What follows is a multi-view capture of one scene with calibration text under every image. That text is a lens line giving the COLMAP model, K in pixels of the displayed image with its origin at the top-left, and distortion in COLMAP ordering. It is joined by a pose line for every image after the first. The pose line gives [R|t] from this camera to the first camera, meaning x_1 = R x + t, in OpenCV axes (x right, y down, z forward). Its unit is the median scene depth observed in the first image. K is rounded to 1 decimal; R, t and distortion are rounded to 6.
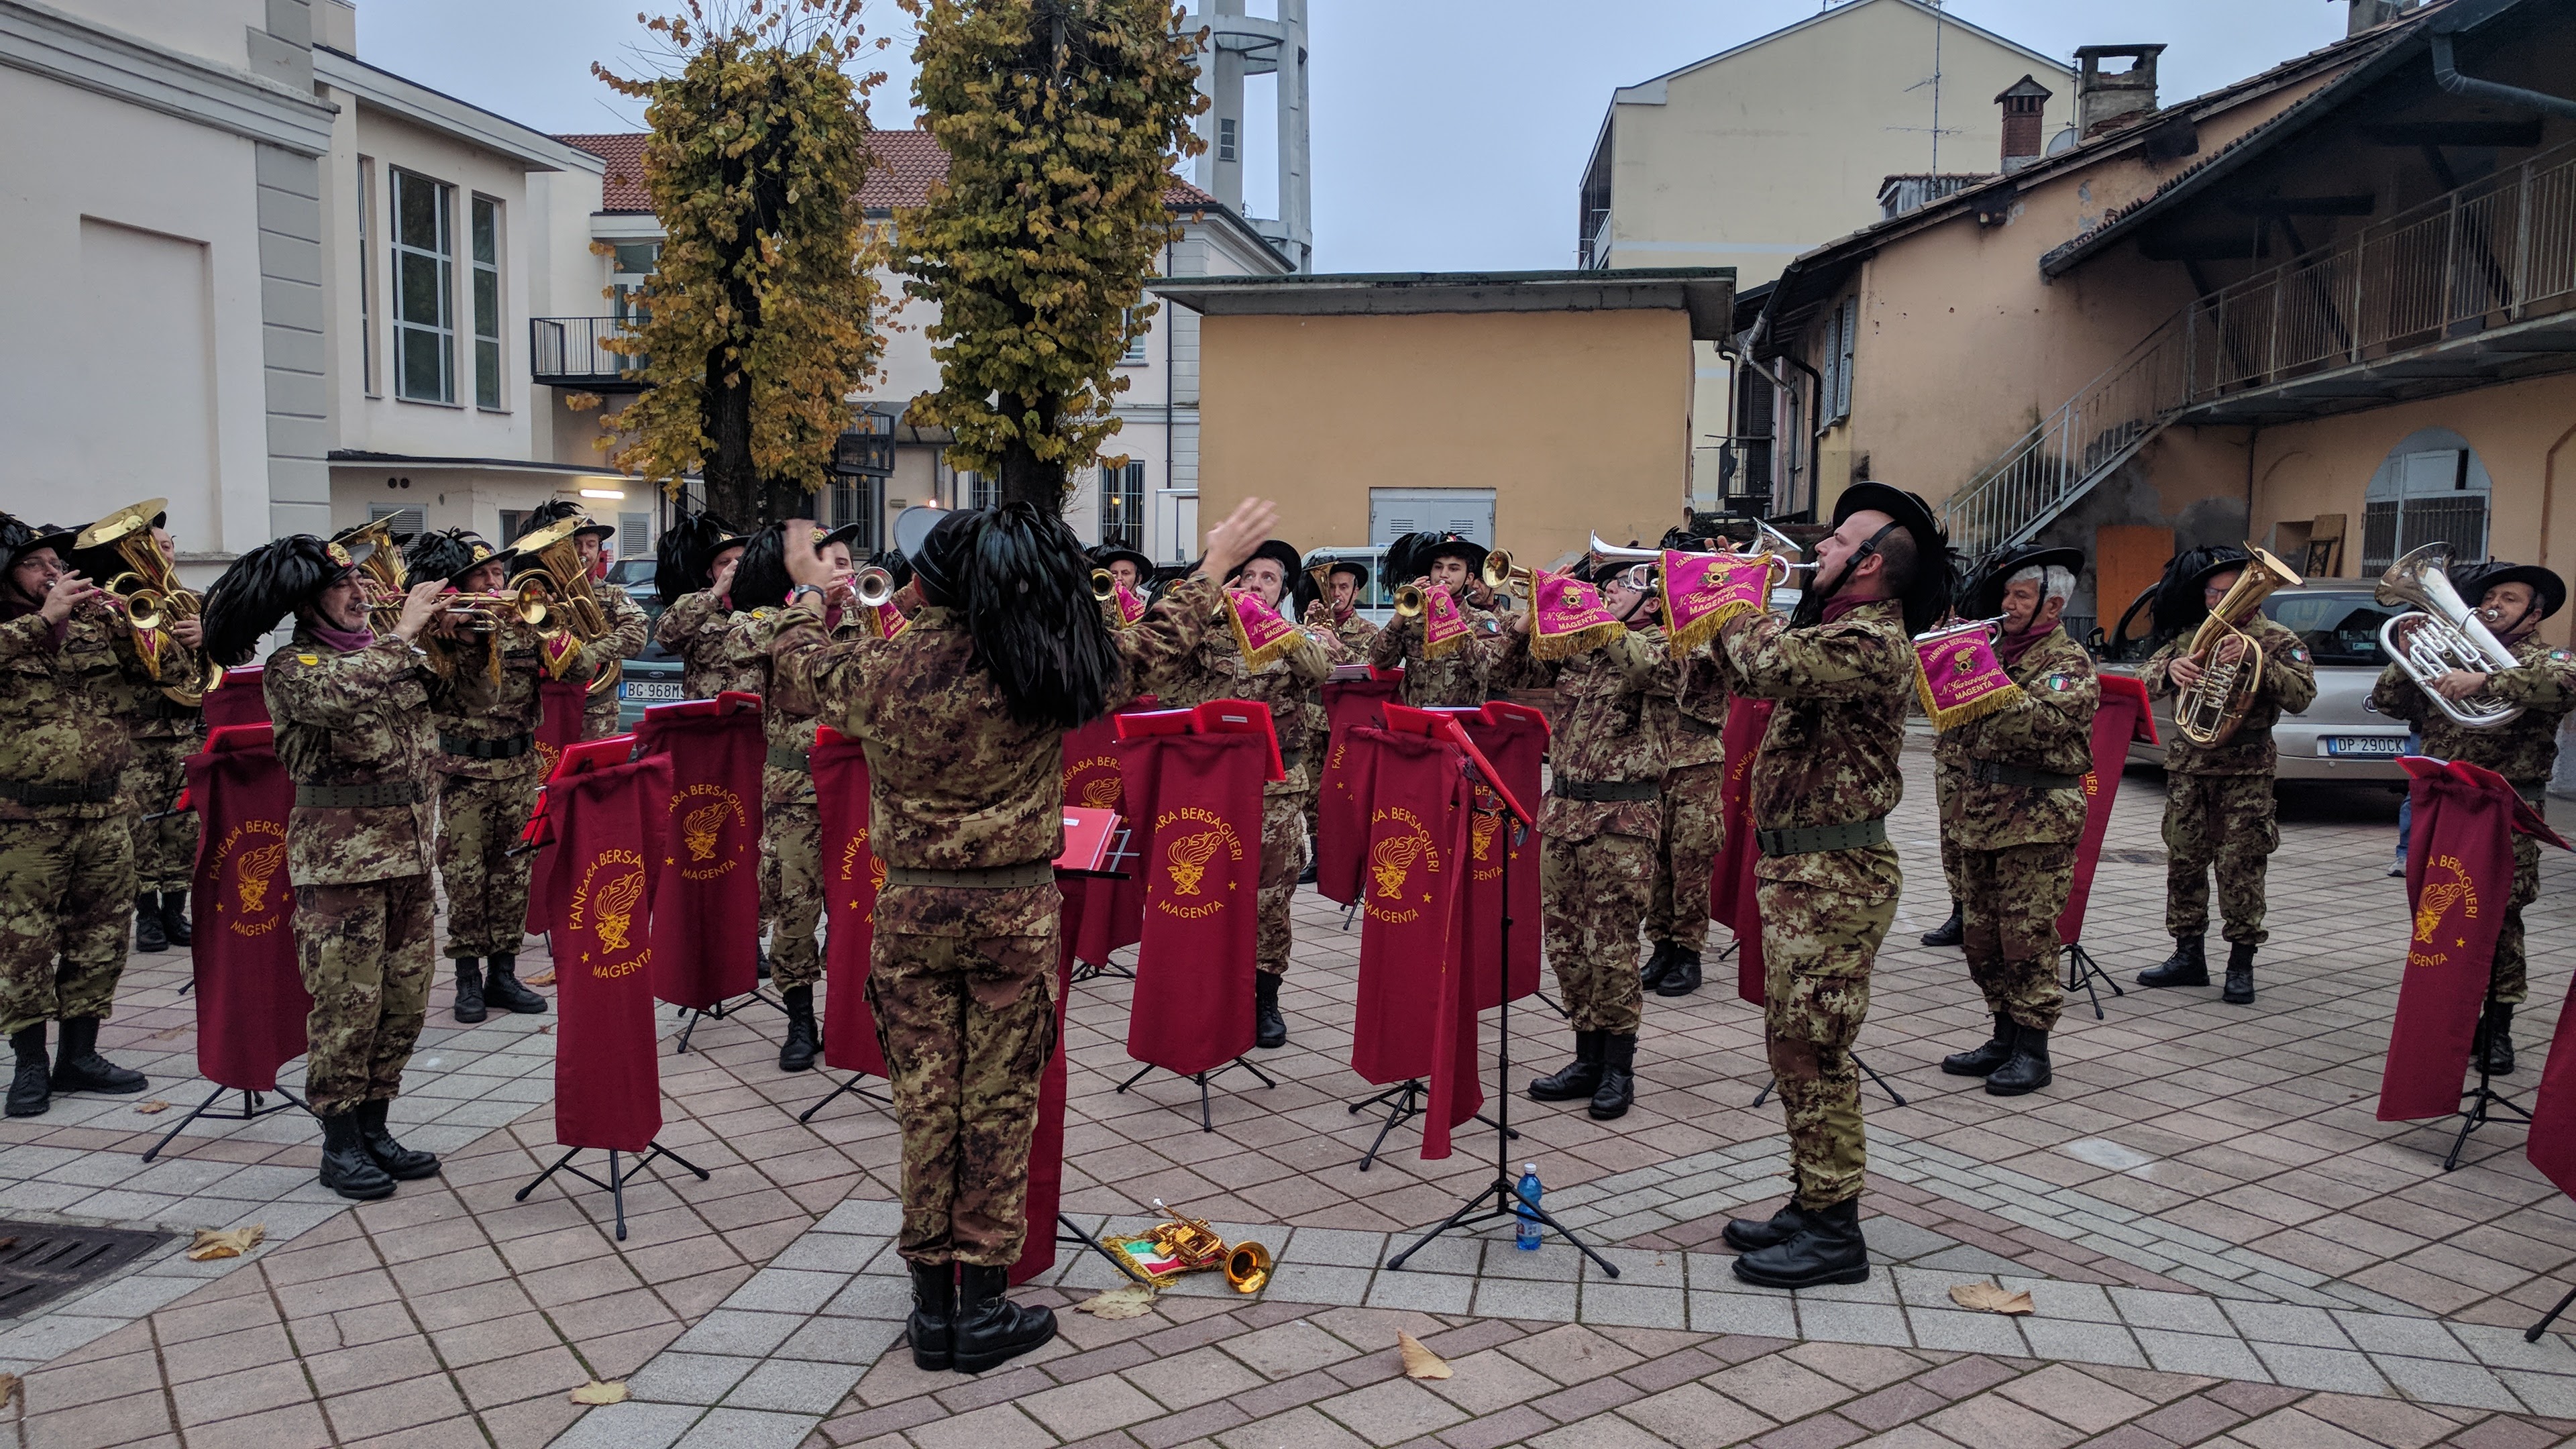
lens RADIAL K [[1926.5, 0, 1288.8], [0, 1926.5, 717.2], [0, 0, 1]] dist [-0.007657, 0.035405]
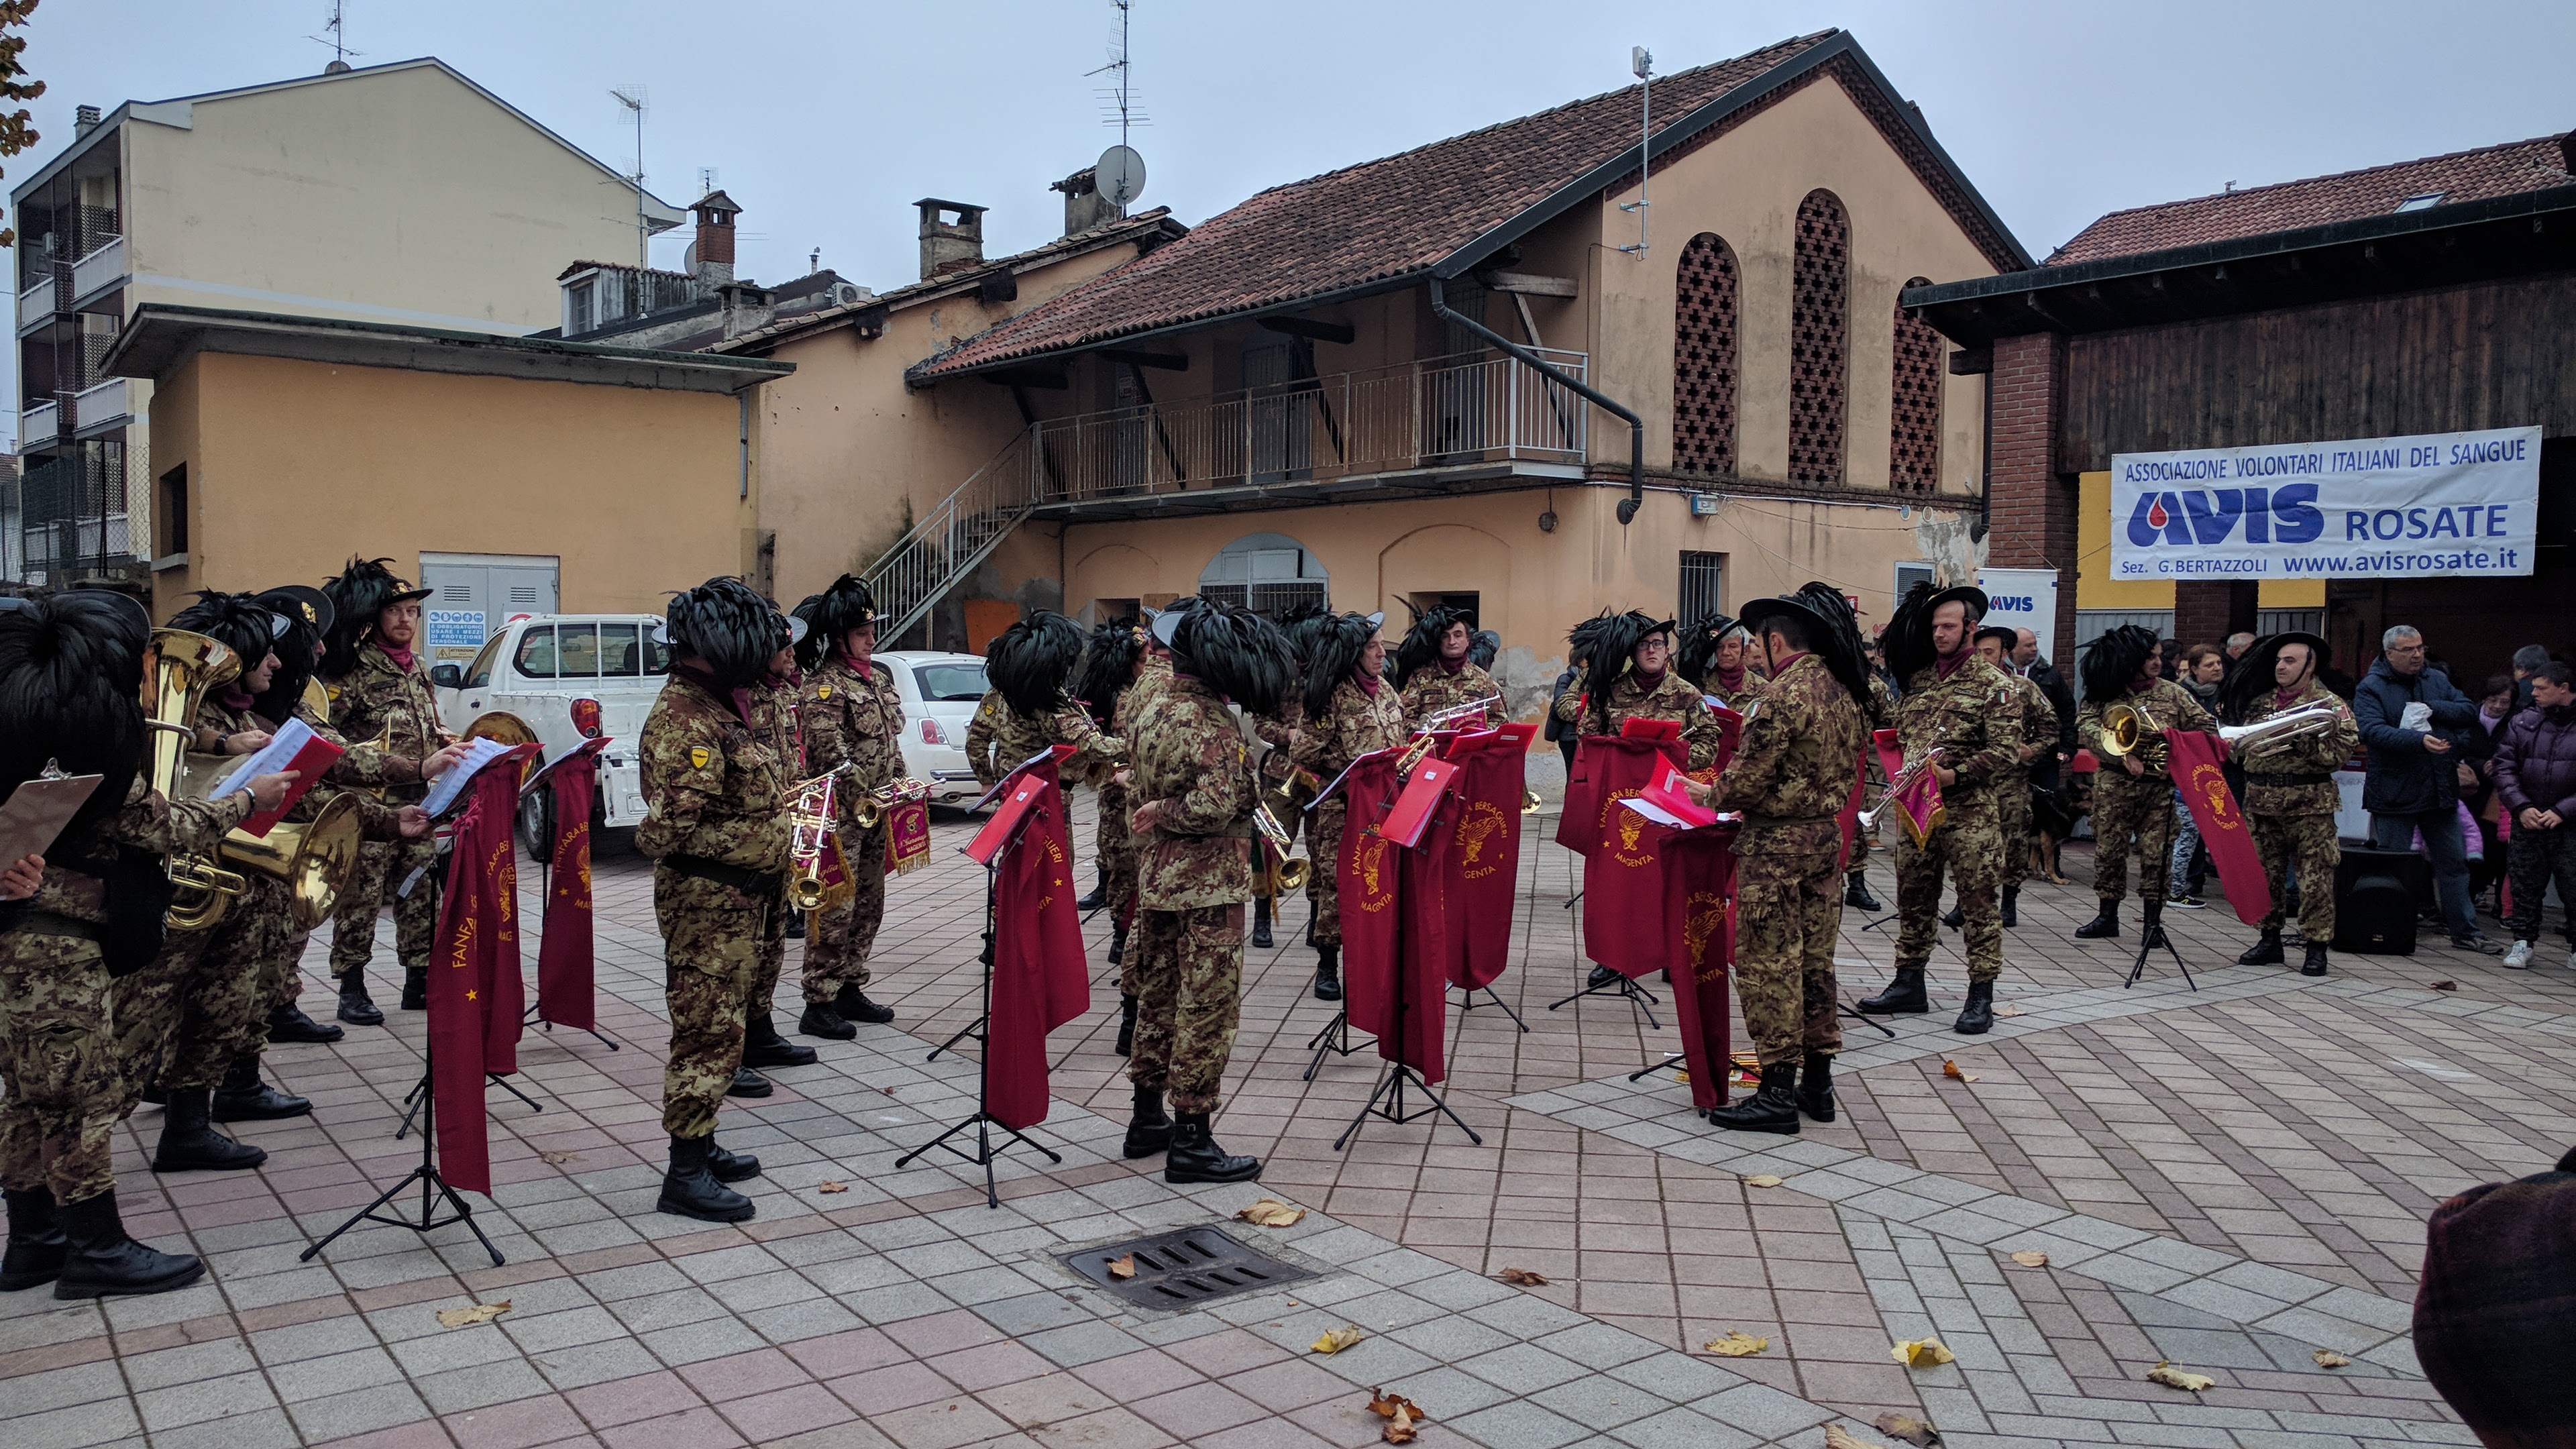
lens RADIAL K [[1926.5, 0, 1281.9], [0, 1926.5, 726.5], [0, 0, 1]] dist [-0.007657, 0.035405]
pose [[0.681899, -0.038375, 0.730439, -0.593933], [0.061852, 0.998071, -0.005305, -0.005136], [-0.728827, 0.048797, 0.682957, 0.084413]]
